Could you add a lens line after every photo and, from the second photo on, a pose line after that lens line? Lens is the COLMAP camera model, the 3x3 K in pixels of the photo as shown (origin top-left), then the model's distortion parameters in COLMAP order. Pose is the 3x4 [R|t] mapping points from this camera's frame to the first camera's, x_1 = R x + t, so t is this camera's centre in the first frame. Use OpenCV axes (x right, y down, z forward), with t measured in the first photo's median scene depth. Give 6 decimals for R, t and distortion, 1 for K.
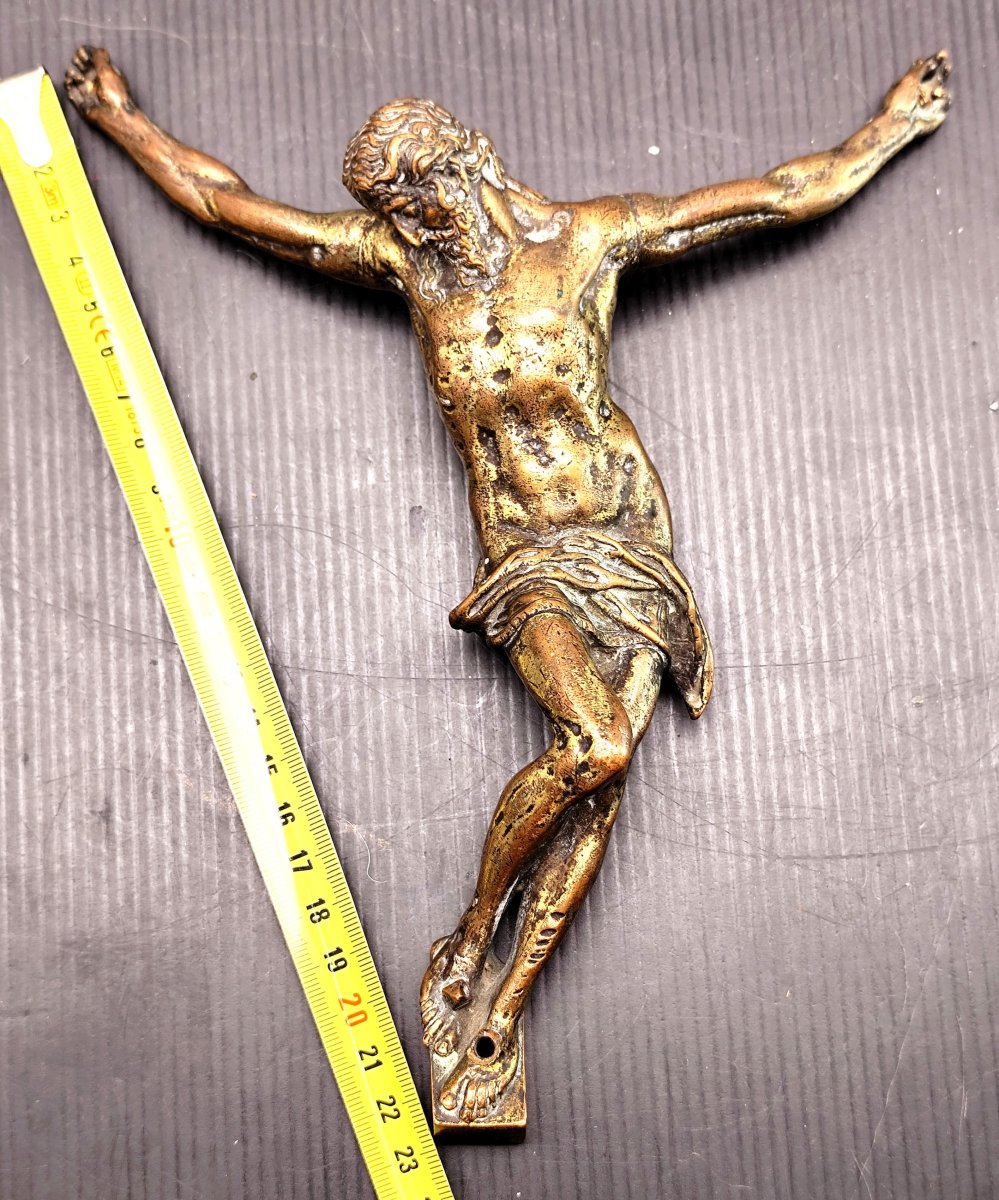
lens RADIAL K [[1809.4, 0, 504.2], [0, 1809.4, 592.2], [0, 0, 1]] dist [0.013941, 0.000000]
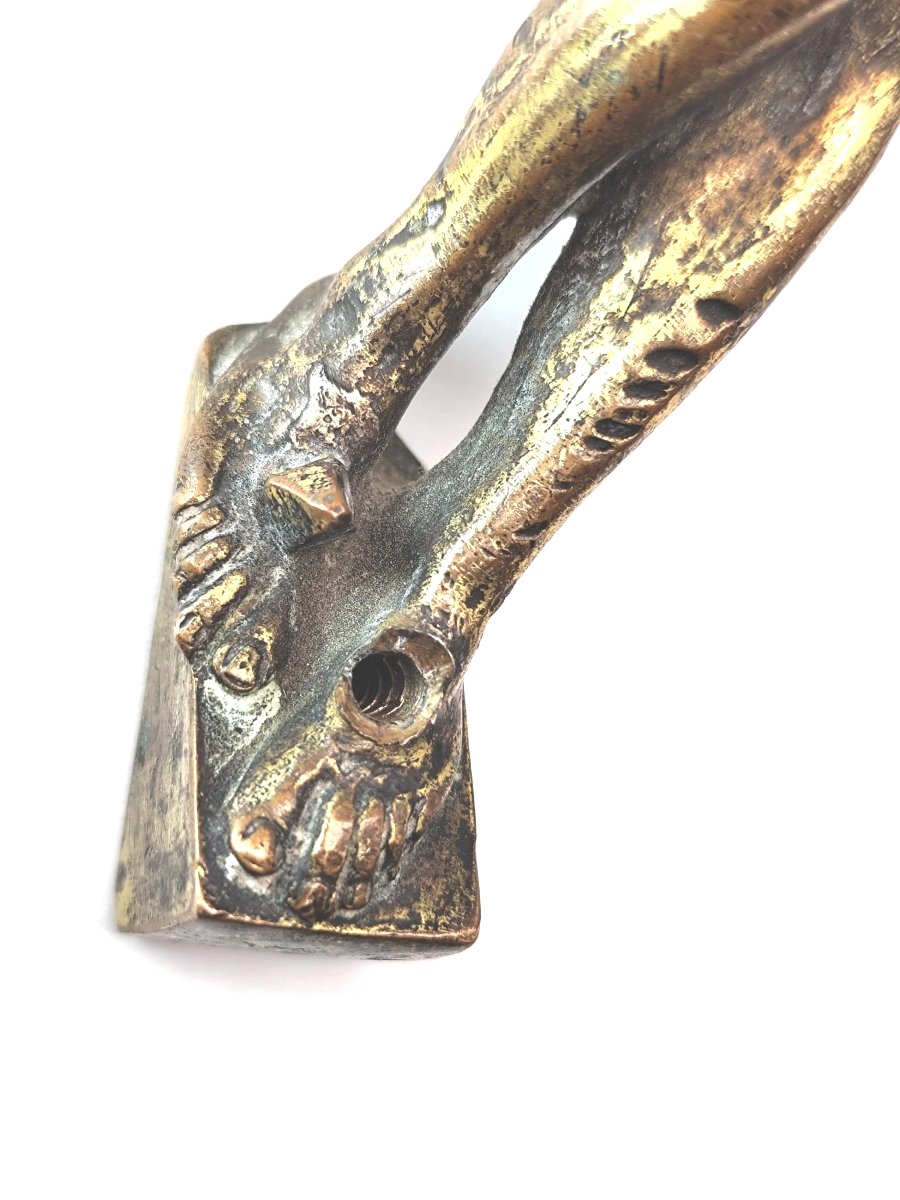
lens RADIAL K [[1727.1, 0, 449.0], [0, 1727.1, 597.4], [0, 0, 1]] dist [0.080810, 0.000000]
pose [[0.906494, 0.156636, 0.392089, -0.117937], [-0.240700, 0.954673, 0.175107, 0.183811], [-0.346888, -0.253109, 0.903108, 0.738047]]
